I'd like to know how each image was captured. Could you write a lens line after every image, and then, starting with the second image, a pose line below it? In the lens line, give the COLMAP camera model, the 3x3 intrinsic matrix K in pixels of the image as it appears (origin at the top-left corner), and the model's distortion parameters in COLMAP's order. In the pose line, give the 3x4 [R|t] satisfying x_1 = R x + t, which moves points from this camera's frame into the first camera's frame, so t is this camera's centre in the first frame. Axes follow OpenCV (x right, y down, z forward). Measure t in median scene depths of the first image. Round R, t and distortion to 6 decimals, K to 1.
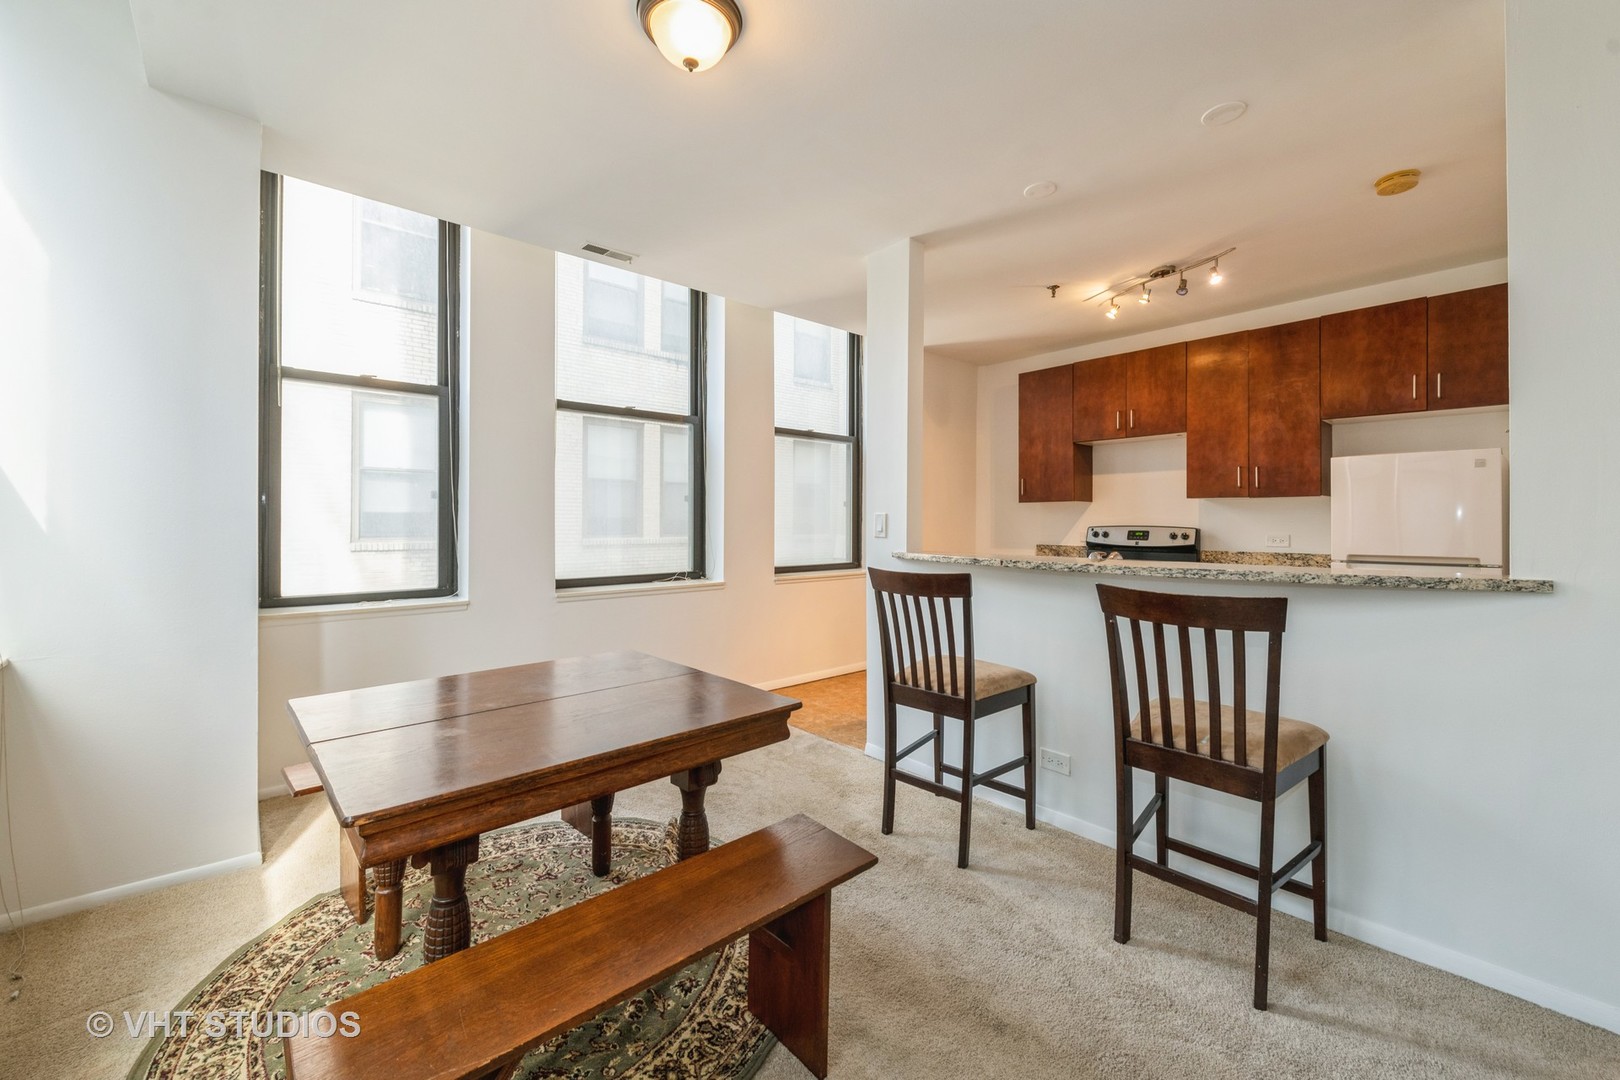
lens RADIAL K [[643.7, 0, 809.1], [0, 643.7, 524.9], [0, 0, 1]] dist [0.001225, 0.000027]
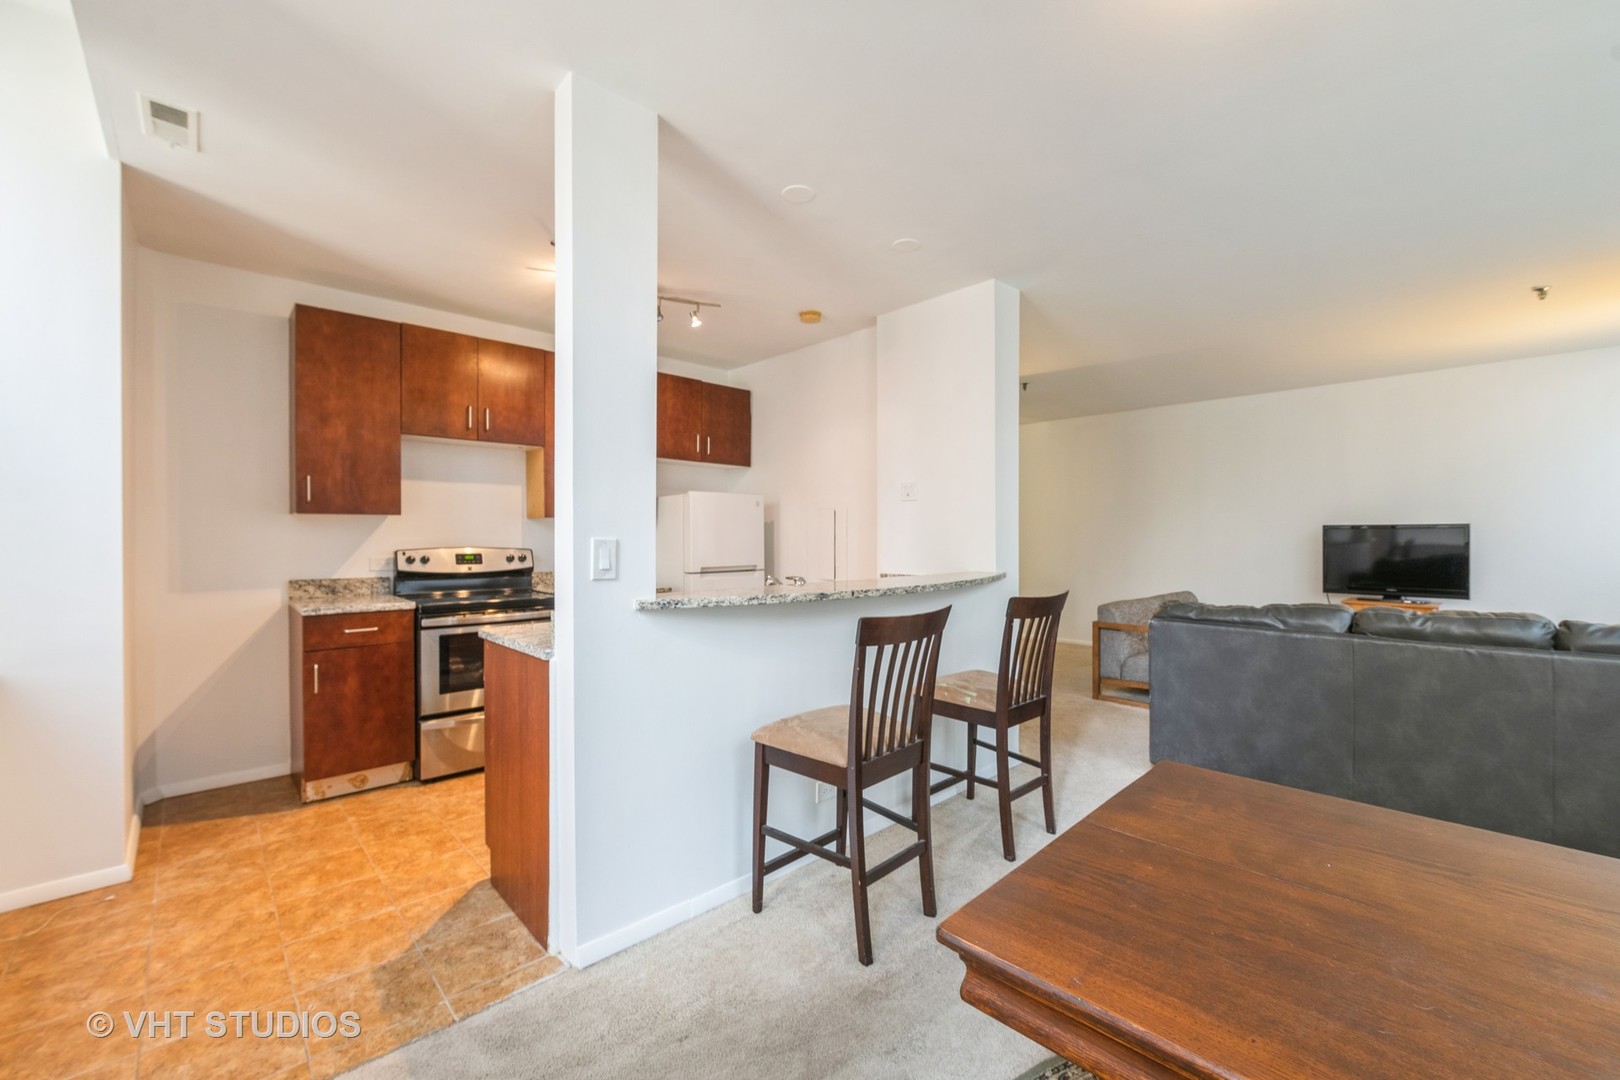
lens RADIAL K [[660.4, 0, 810.0], [0, 660.4, 540.0], [0, 0, 1]] dist [0.009713, 0.000019]
pose [[-0.025239, -0.009728, 0.999634, -0.354173], [0.003038, 0.999947, 0.009808, -0.015645], [-0.999677, 0.003285, -0.025208, 0.587361]]
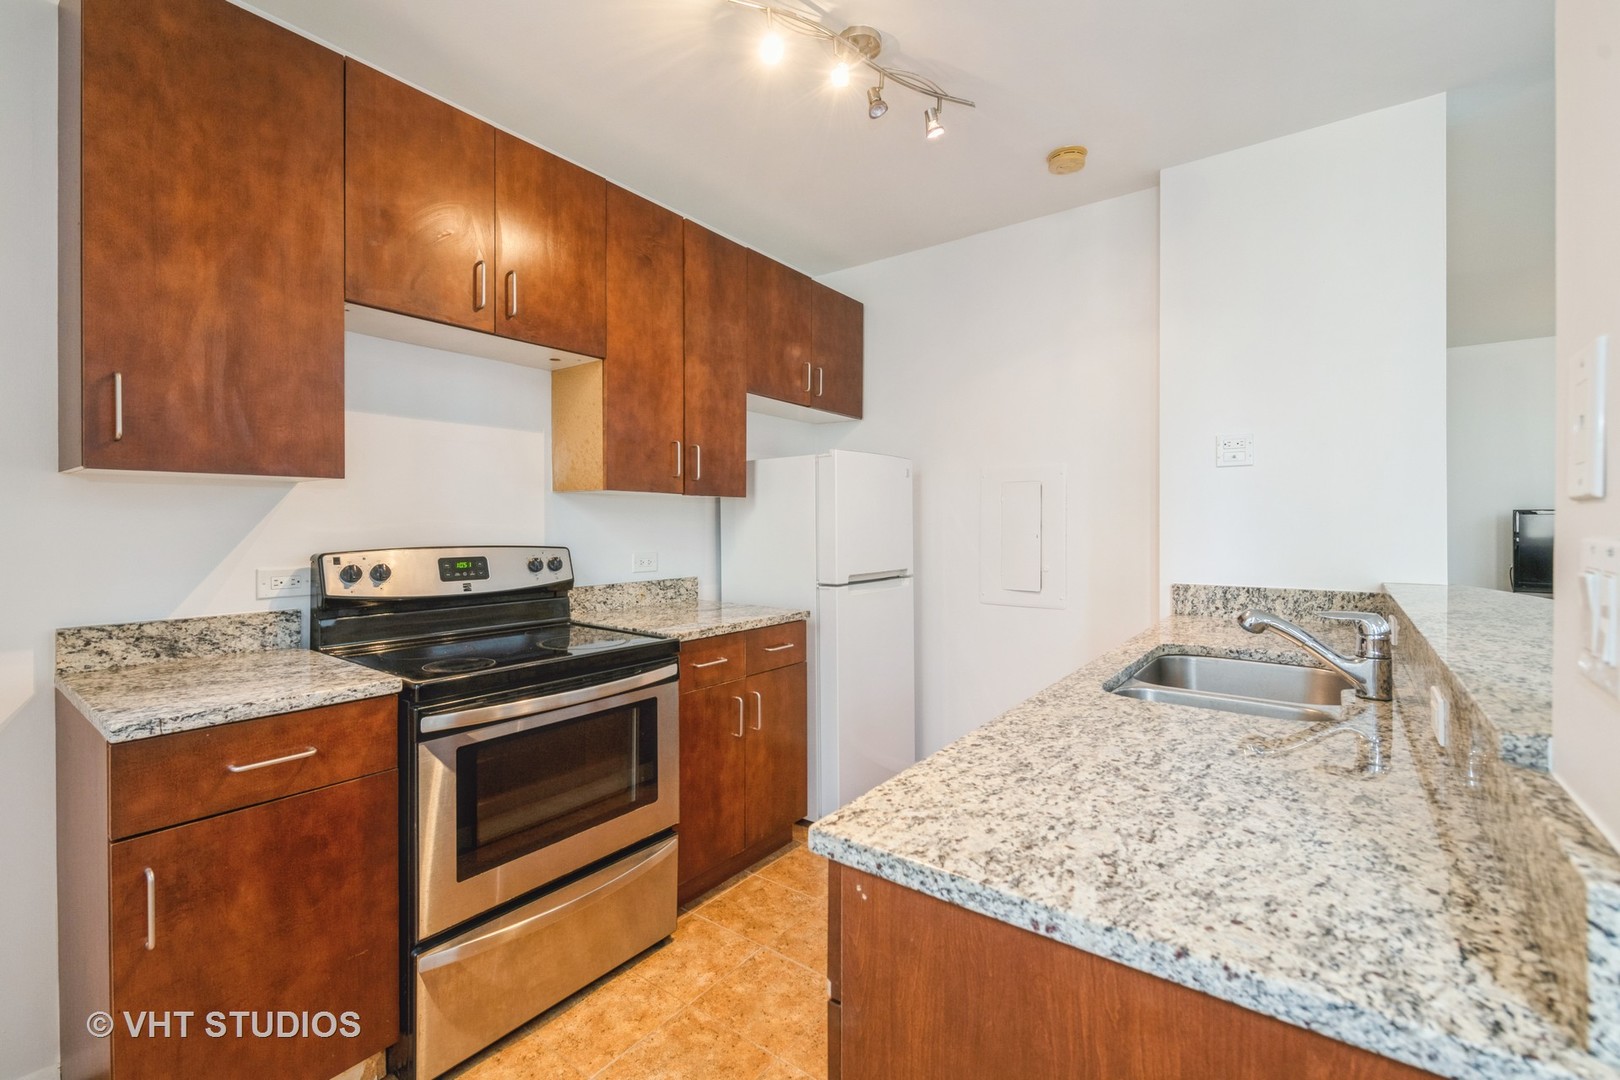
lens RADIAL K [[690.1, 0, 812.0], [0, 690.1, 524.7], [0, 0, 1]] dist [0.013649, -0.005556]
pose [[-0.202952, -0.007096, 0.979163, 0.016946], [0.001890, 0.999969, 0.007639, -0.016163], [-0.979187, 0.003401, -0.202933, 0.874508]]
